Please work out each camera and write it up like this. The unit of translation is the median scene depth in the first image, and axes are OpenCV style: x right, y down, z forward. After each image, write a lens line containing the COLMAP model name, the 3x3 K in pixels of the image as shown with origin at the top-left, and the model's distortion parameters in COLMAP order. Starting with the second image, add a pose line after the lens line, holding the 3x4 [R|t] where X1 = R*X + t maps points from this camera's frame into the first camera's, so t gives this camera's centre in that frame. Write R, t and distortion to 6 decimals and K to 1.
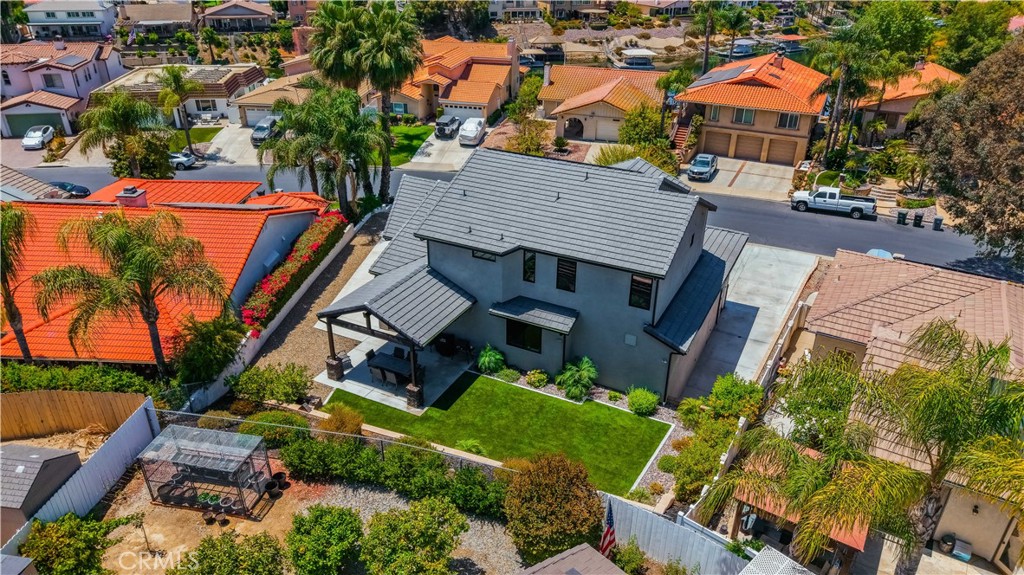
lens RADIAL K [[683.2, 0, 512.1], [0, 683.2, 287.3], [0, 0, 1]] dist [0.023279, -0.023999]
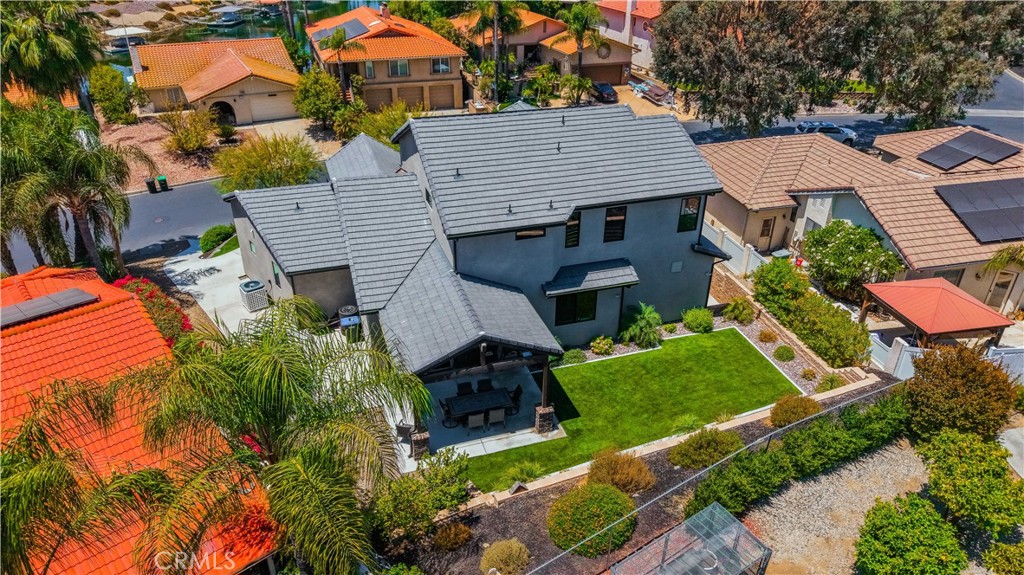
lens RADIAL K [[683.2, 0, 514.2], [0, 683.2, 287.6], [0, 0, 1]] dist [0.023279, -0.023999]
pose [[0.705370, -0.345495, 0.618940, -0.581406], [0.322554, 0.933980, 0.153755, -0.116239], [-0.631199, 0.091187, 0.770242, 0.364227]]
